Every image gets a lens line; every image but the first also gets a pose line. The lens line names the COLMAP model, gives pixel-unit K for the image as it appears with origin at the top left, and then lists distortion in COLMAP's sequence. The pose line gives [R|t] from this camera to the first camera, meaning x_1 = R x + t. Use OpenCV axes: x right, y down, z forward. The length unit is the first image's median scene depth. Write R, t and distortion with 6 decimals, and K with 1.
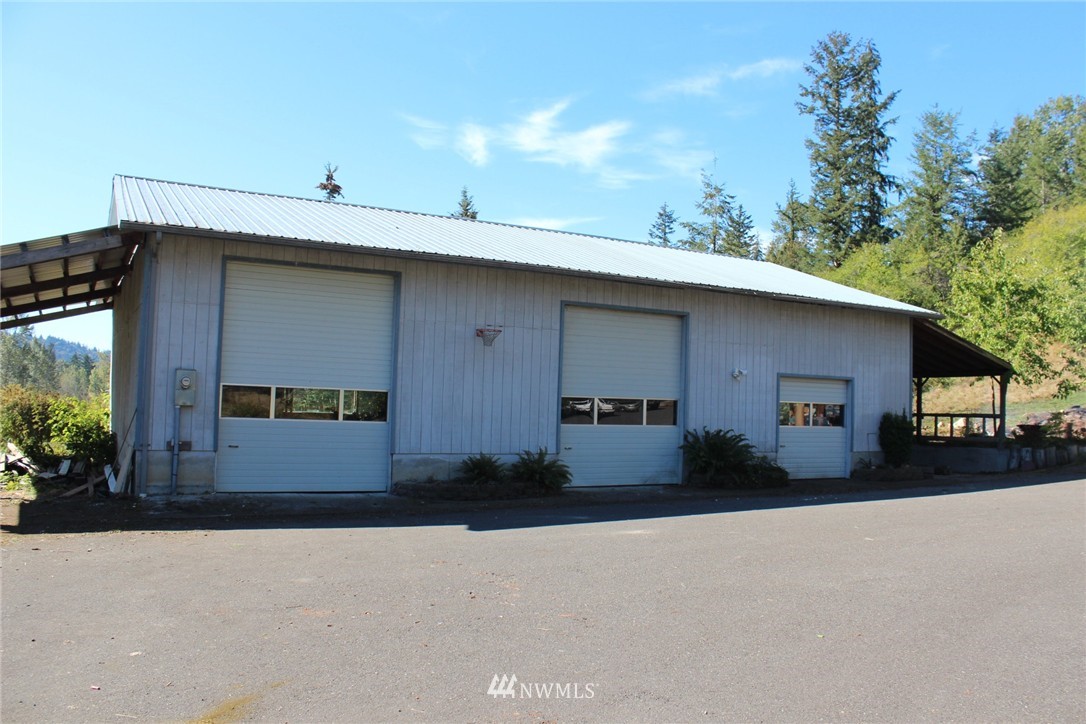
lens RADIAL K [[960.0, 0, 543.0], [0, 960.0, 362.0], [0, 0, 1]] dist [-0.147336, 0.172452]
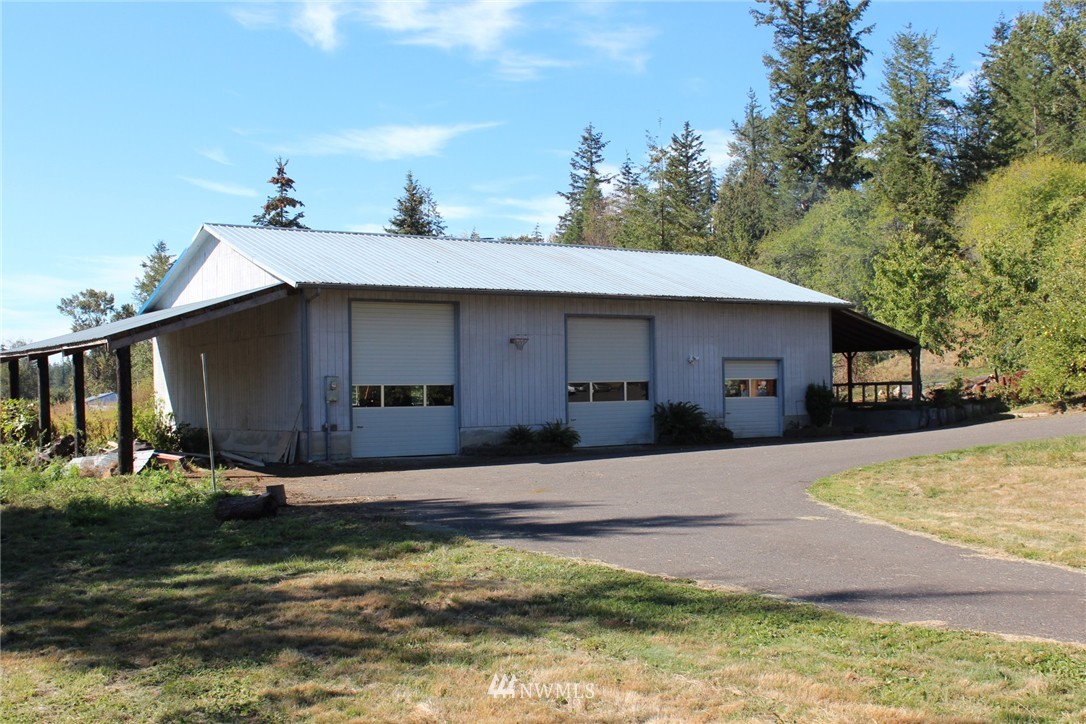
lens RADIAL K [[1665.8, 0, 543.0], [0, 1665.8, 362.0], [0, 0, 1]] dist [0.000511, 0.086106]
pose [[0.992706, -0.042640, 0.112772, -0.216351], [0.039272, 0.998719, 0.031921, -0.054602], [-0.113989, -0.027259, 0.993108, -1.049708]]
